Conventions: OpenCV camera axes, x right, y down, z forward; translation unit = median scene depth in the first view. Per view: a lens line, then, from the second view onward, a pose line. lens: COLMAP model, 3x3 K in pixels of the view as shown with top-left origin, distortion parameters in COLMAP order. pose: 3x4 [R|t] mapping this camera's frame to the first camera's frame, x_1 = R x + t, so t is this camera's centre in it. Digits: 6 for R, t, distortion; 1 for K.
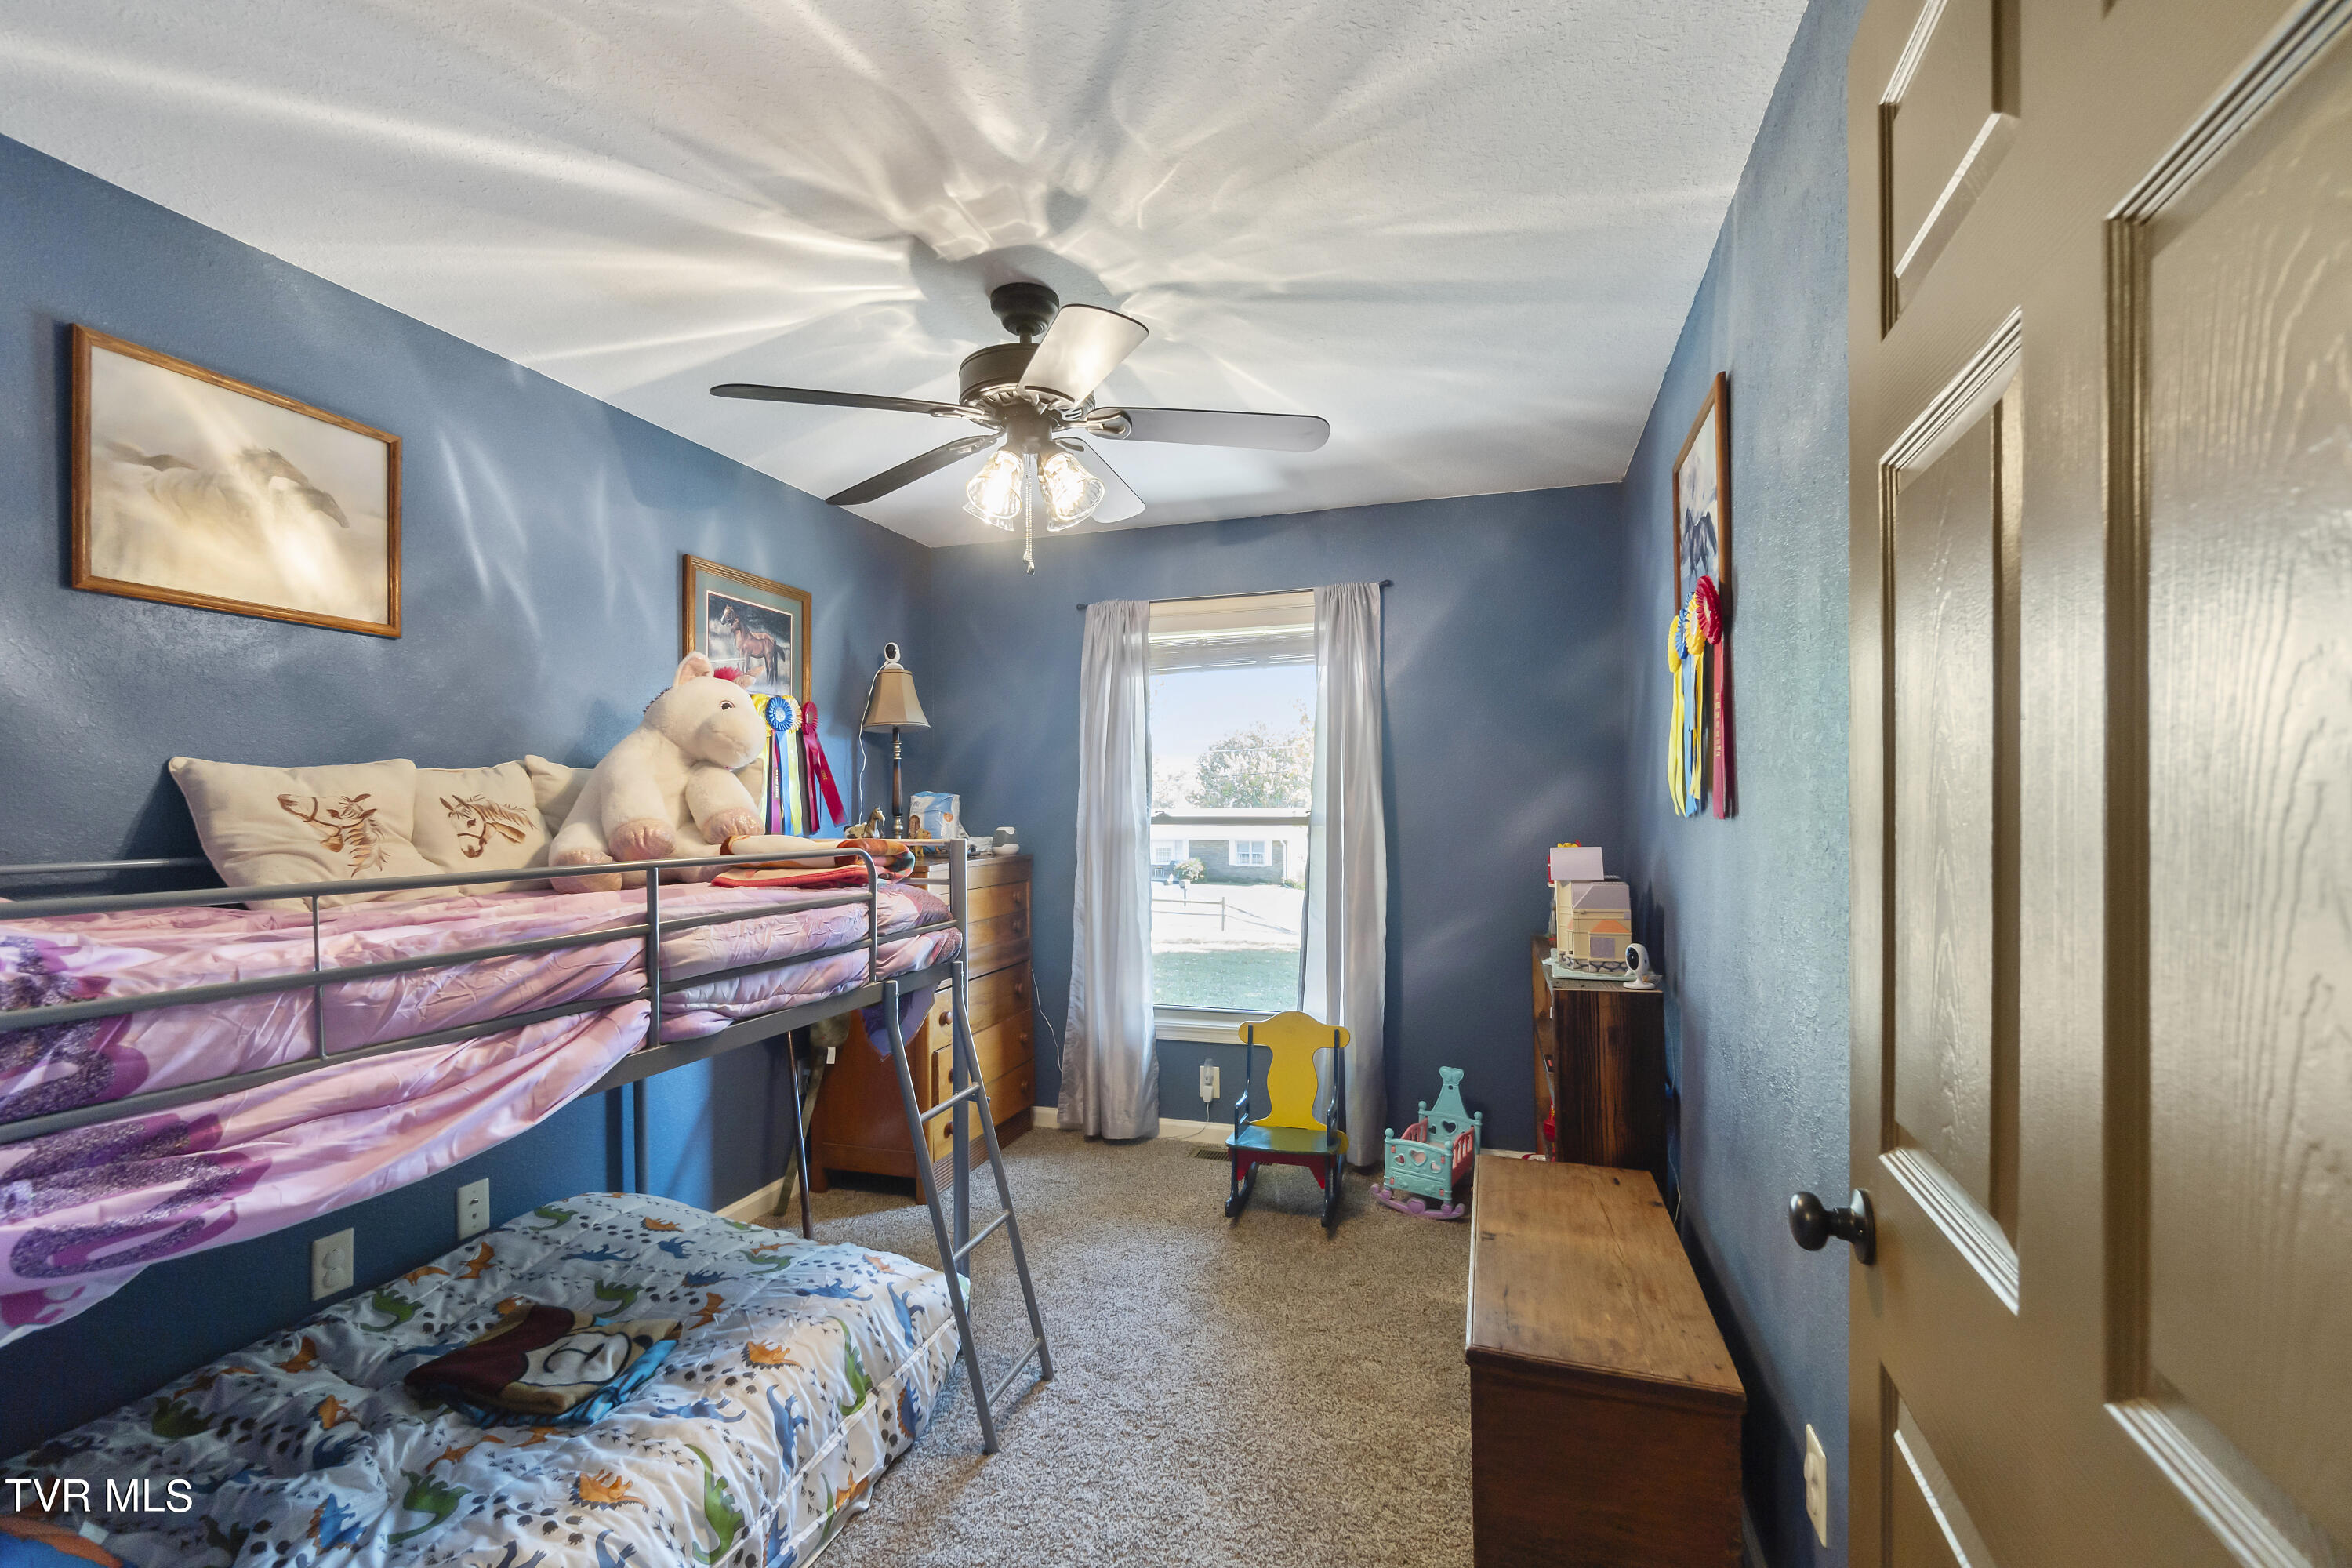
lens RADIAL K [[1023.8, 0, 1167.1], [0, 1023.8, 803.9], [0, 0, 1]] dist [-0.005946, 0.002222]
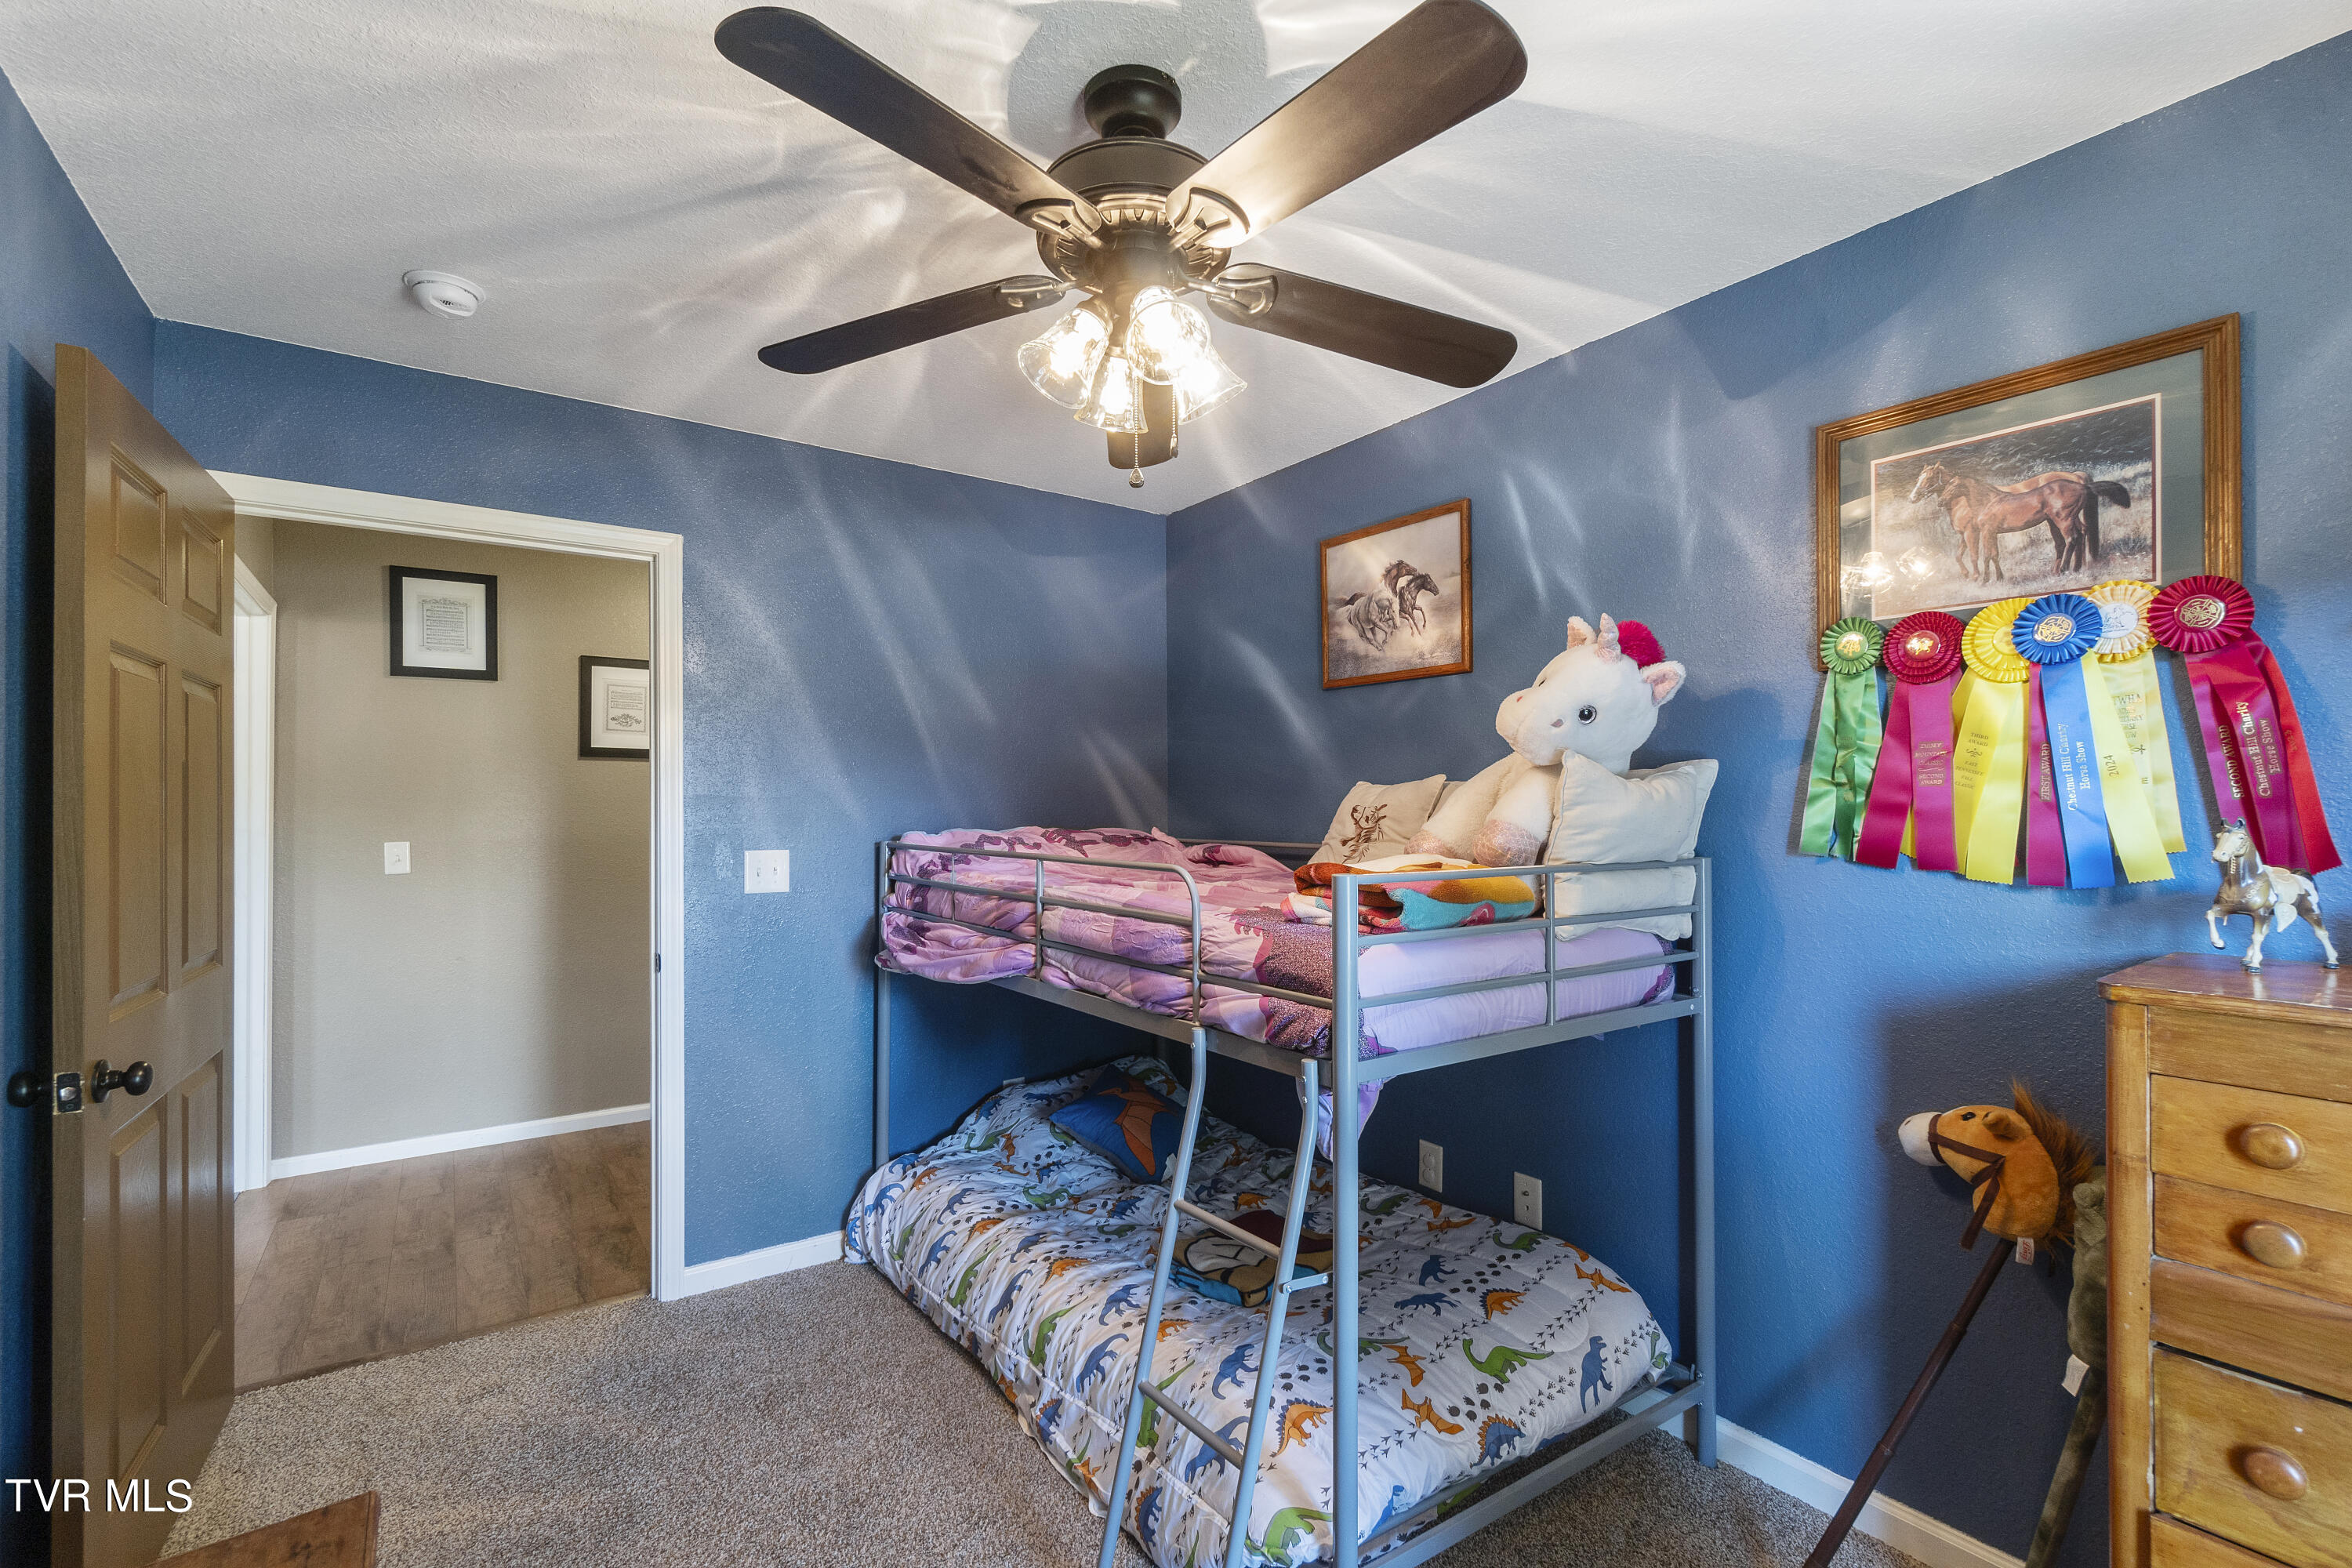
lens RADIAL K [[1023.8, 0, 1162.5], [0, 1023.8, 794.2], [0, 0, 1]] dist [-0.005946, 0.002222]
pose [[-0.599314, -0.004103, -0.800504, 0.419116], [0.007203, 0.999919, -0.010518, -0.009796], [0.800482, -0.012070, -0.599236, 1.468152]]
